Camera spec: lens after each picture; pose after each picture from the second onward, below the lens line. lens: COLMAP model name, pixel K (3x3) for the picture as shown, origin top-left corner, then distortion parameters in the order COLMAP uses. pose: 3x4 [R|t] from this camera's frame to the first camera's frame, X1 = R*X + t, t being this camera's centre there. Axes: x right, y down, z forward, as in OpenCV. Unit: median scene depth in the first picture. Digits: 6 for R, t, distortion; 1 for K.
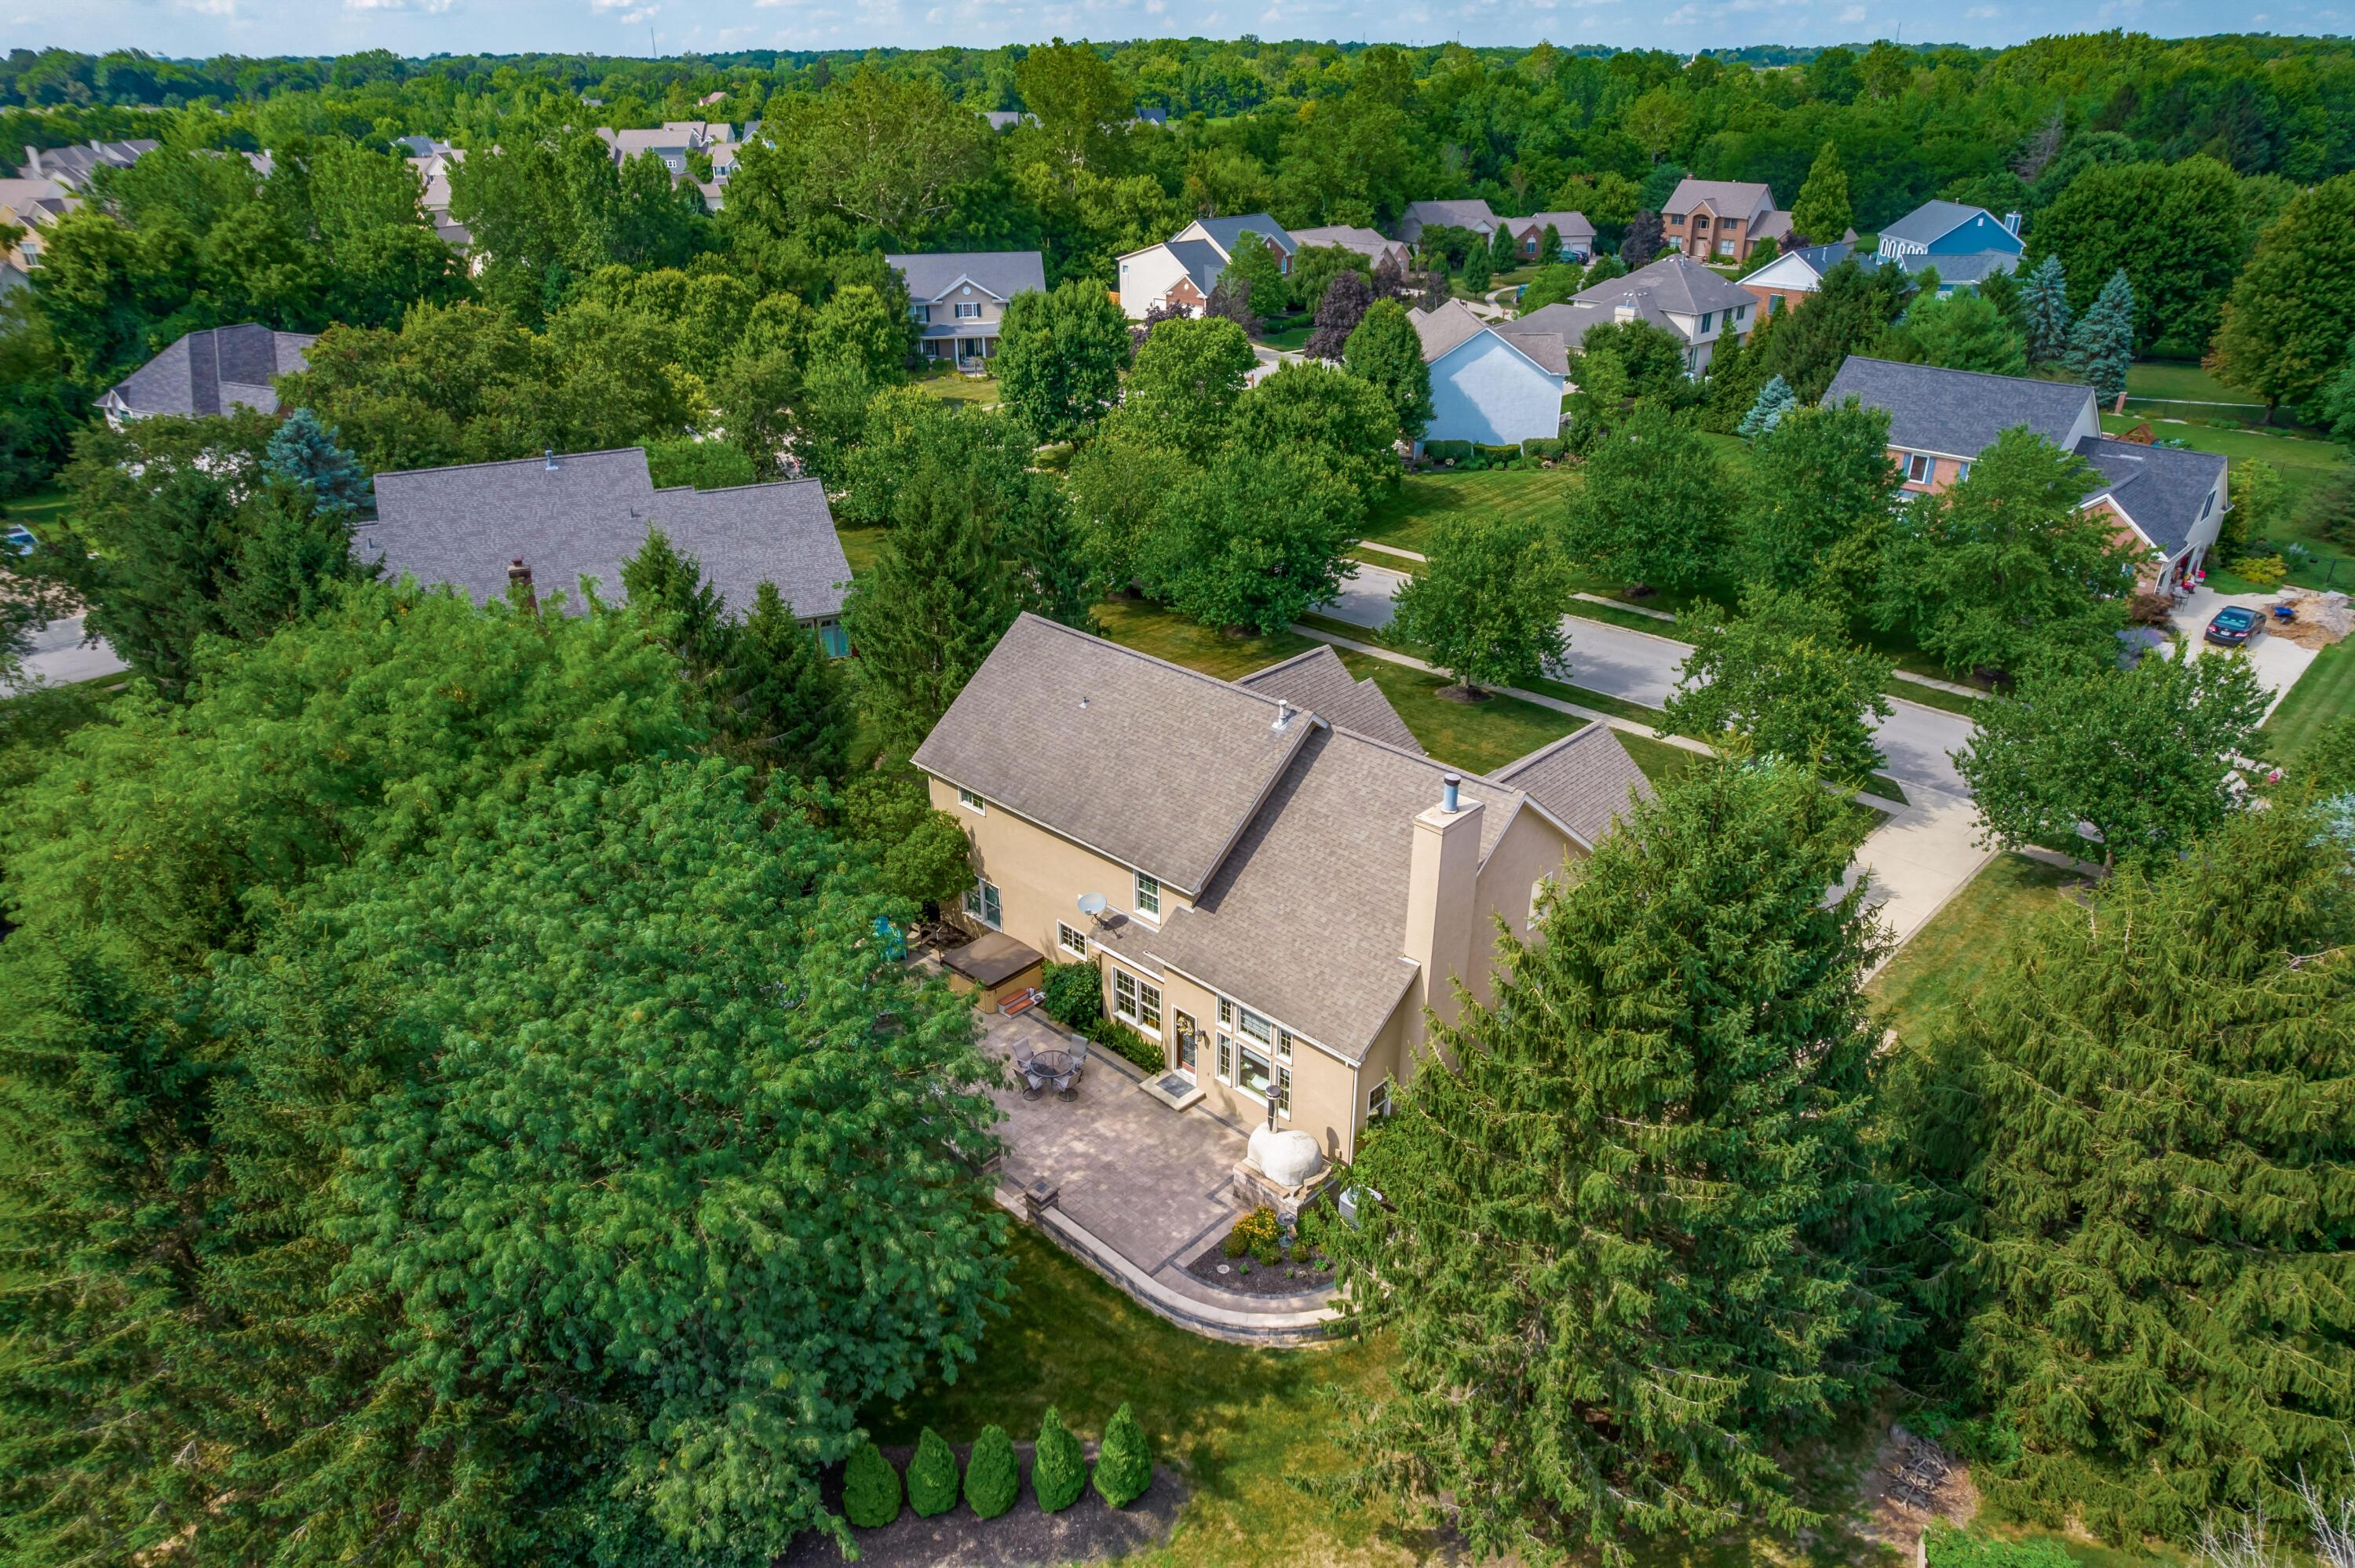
lens RADIAL K [[1495.1, 0, 1177.5], [0, 1495.1, 784.0], [0, 0, 1]] dist [-0.030544, -0.000555]
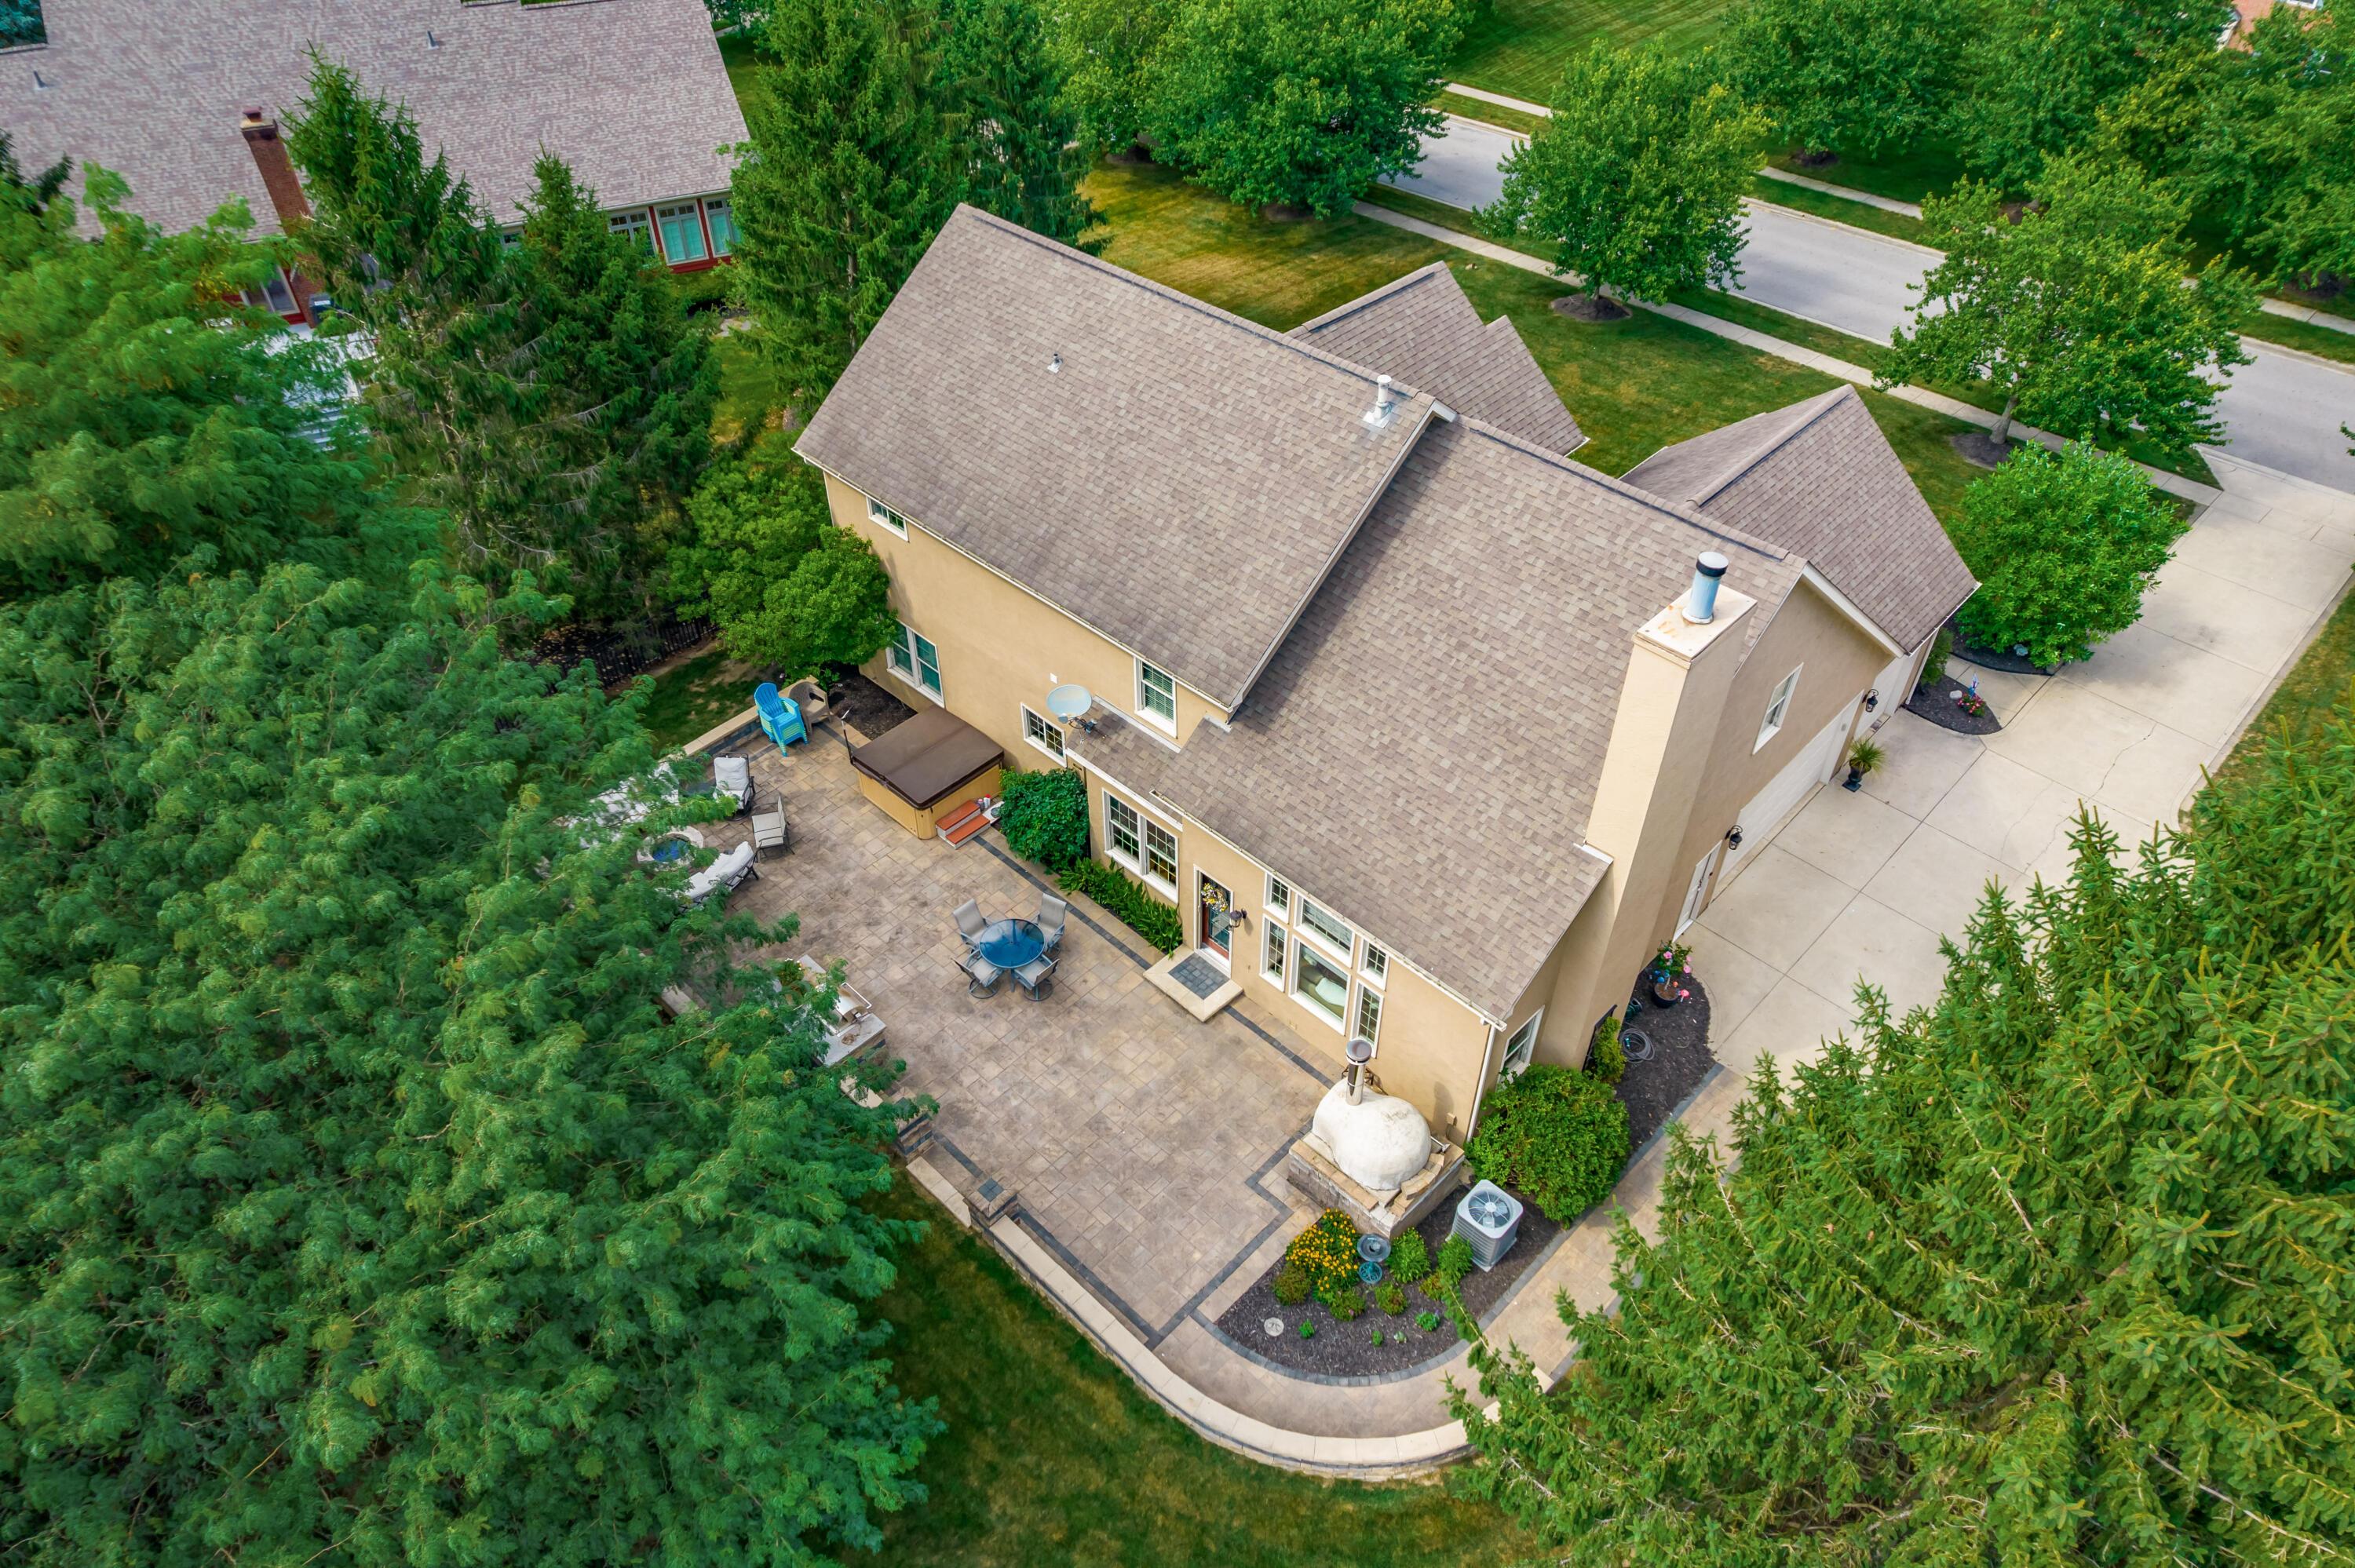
lens RADIAL K [[1489.3, 0, 1177.5], [0, 1489.3, 784.0], [0, 0, 1]] dist [-0.072696, 0.069099]
pose [[0.999952, 0.005943, -0.007748, -0.005409], [-0.003497, 0.958797, 0.284072, -0.058258], [0.009117, -0.284031, 0.958772, 0.336947]]
